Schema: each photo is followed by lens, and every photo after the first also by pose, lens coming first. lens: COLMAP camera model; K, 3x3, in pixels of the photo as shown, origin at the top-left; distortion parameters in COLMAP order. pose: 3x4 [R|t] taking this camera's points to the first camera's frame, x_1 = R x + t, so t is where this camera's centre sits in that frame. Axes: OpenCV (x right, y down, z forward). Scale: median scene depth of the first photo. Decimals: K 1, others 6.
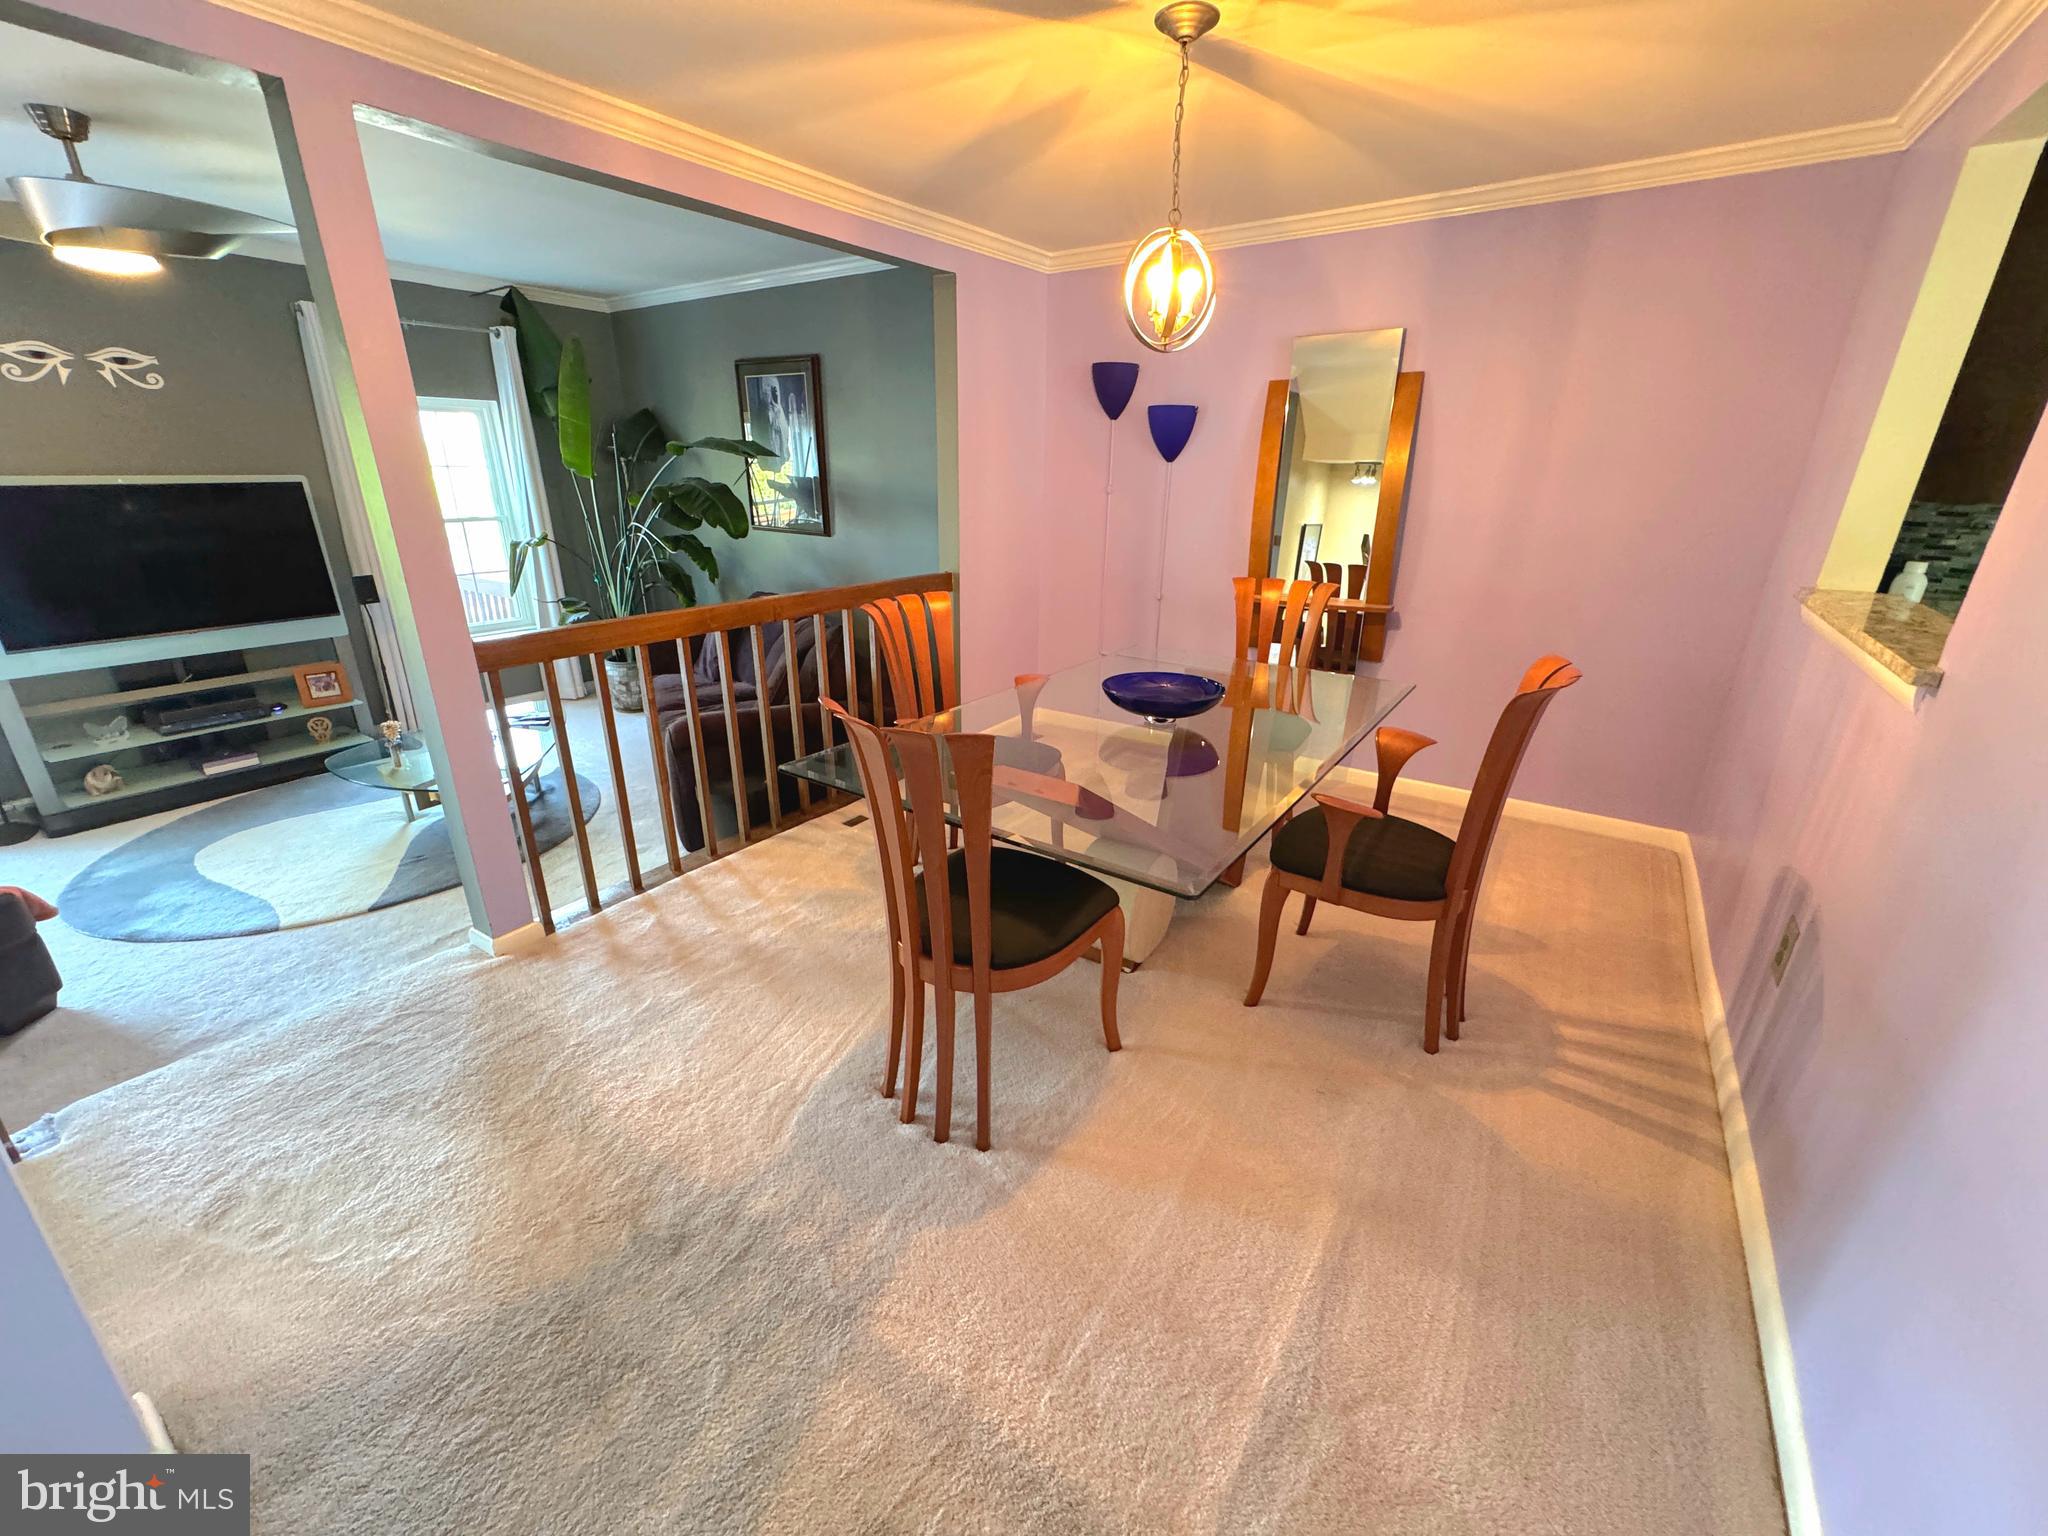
lens RADIAL K [[816.2, 0, 1025.8], [0, 816.2, 761.4], [0, 0, 1]] dist [-0.001731, 0.000501]
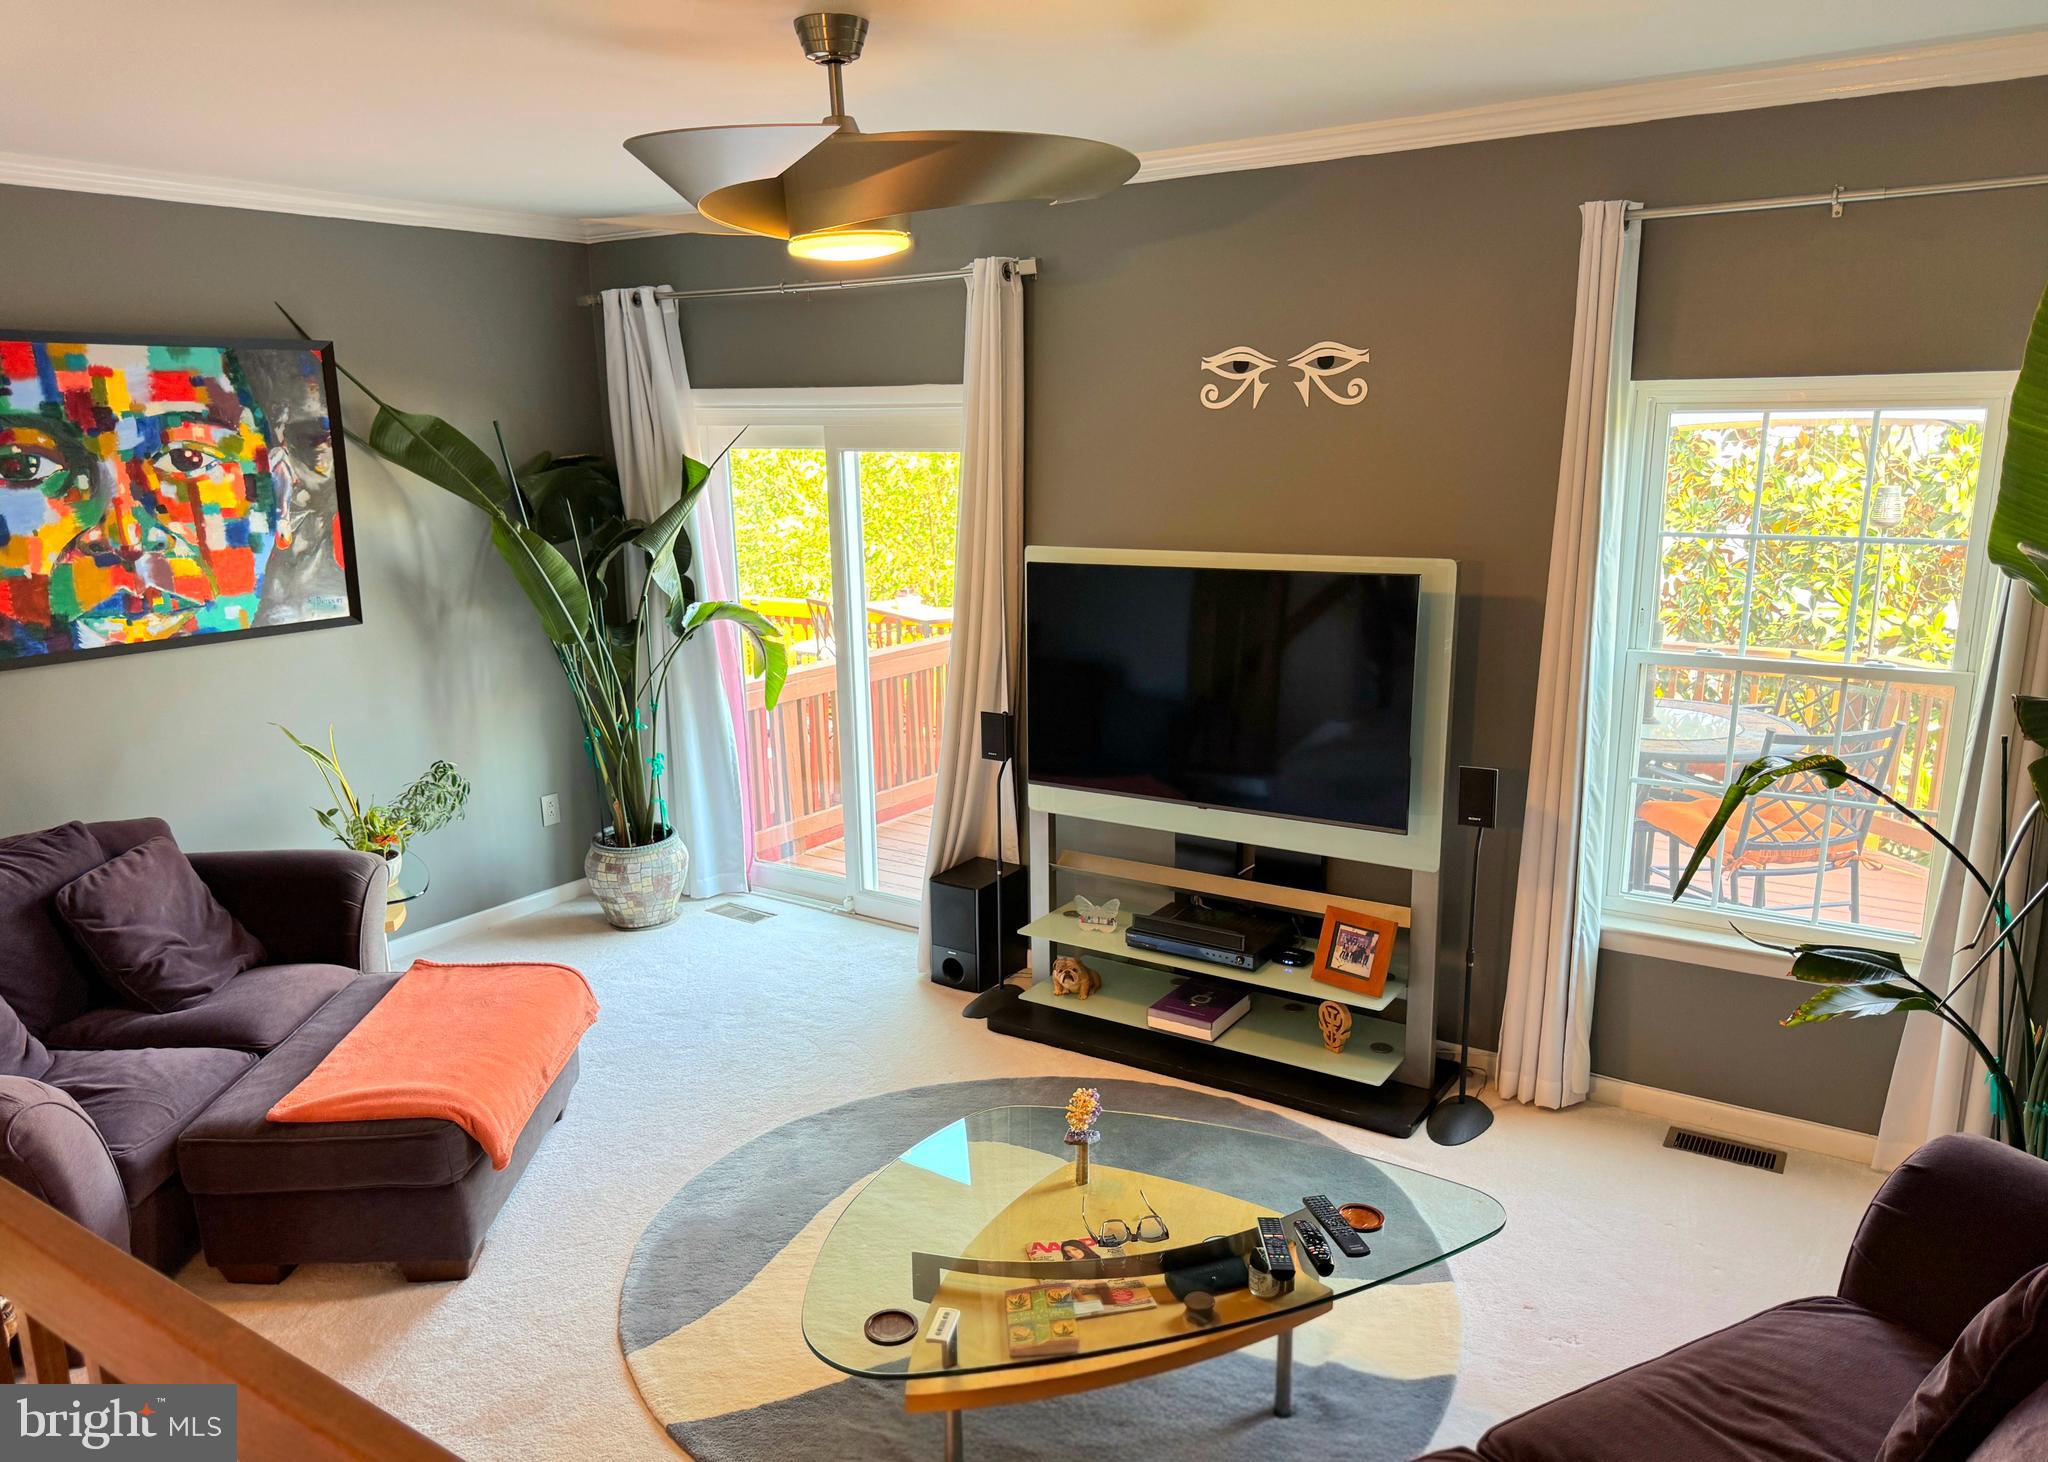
lens RADIAL K [[1430.4, 0, 1024.1], [0, 1430.4, 751.5], [0, 0, 1]] dist [0.015430, -0.003275]
pose [[-0.005280, 0.213589, -0.976909, -0.022879], [-0.326019, 0.923178, 0.203604, -0.444276], [0.945349, 0.319566, 0.064760, 0.976608]]
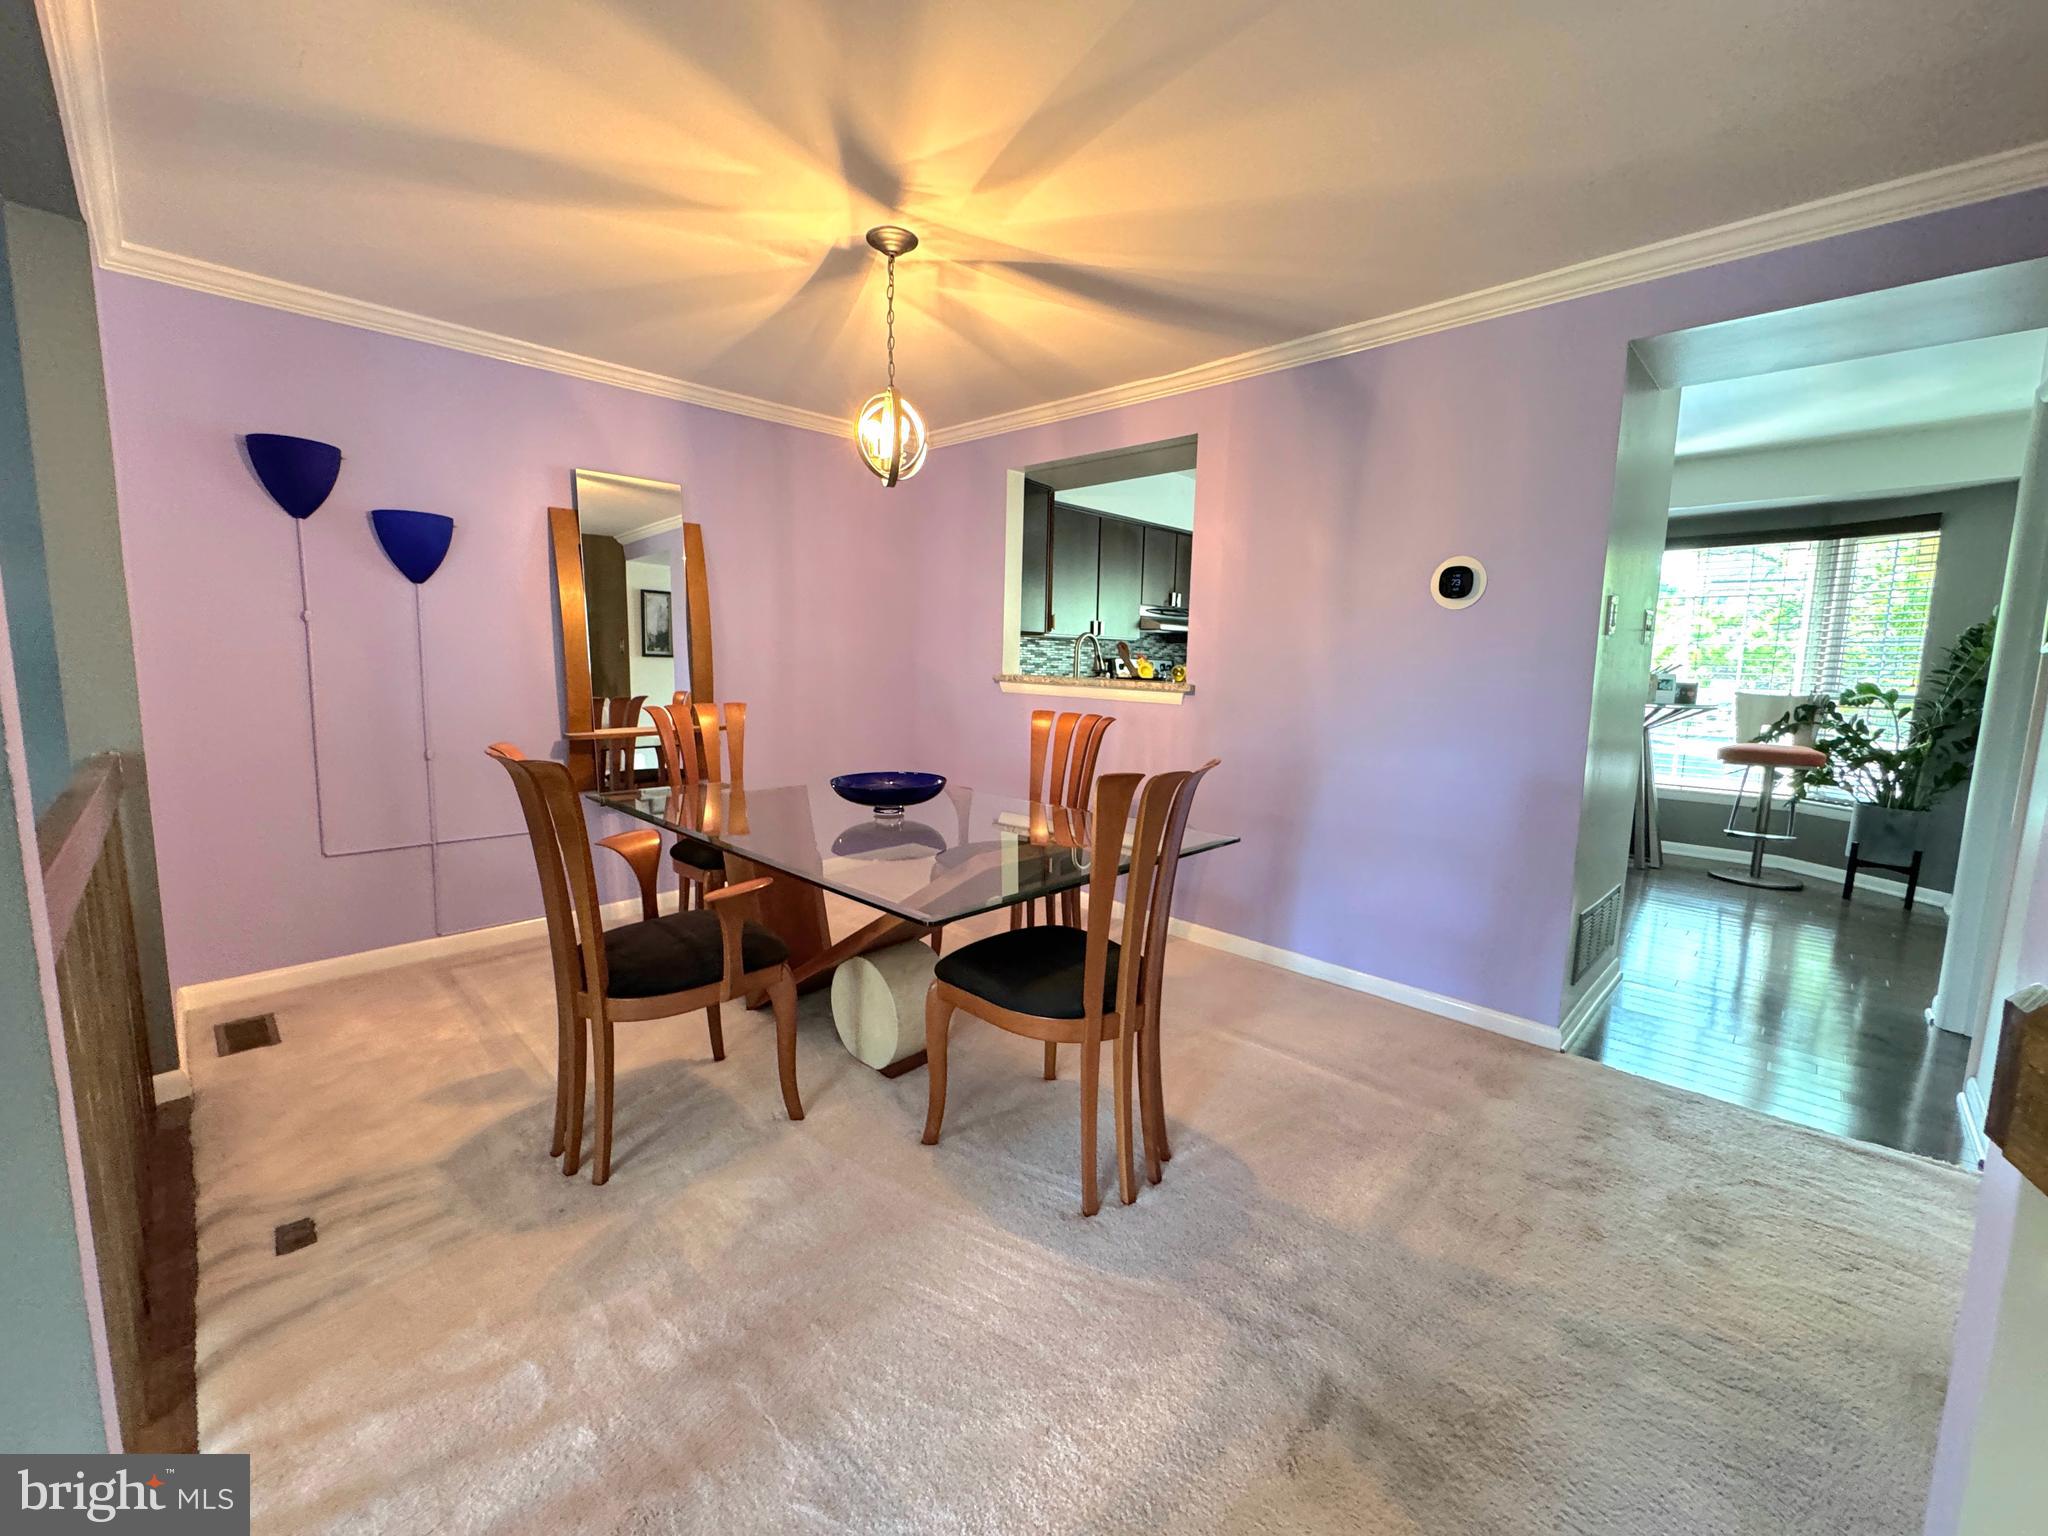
lens RADIAL K [[816.2, 0, 1025.8], [0, 816.2, 761.4], [0, 0, 1]] dist [-0.001731, 0.000501]
pose [[0.180276, -0.136928, 0.974039, -0.570623], [0.316694, 0.945612, 0.074318, -0.094692], [-0.931239, 0.295075, 0.213835, 0.403227]]
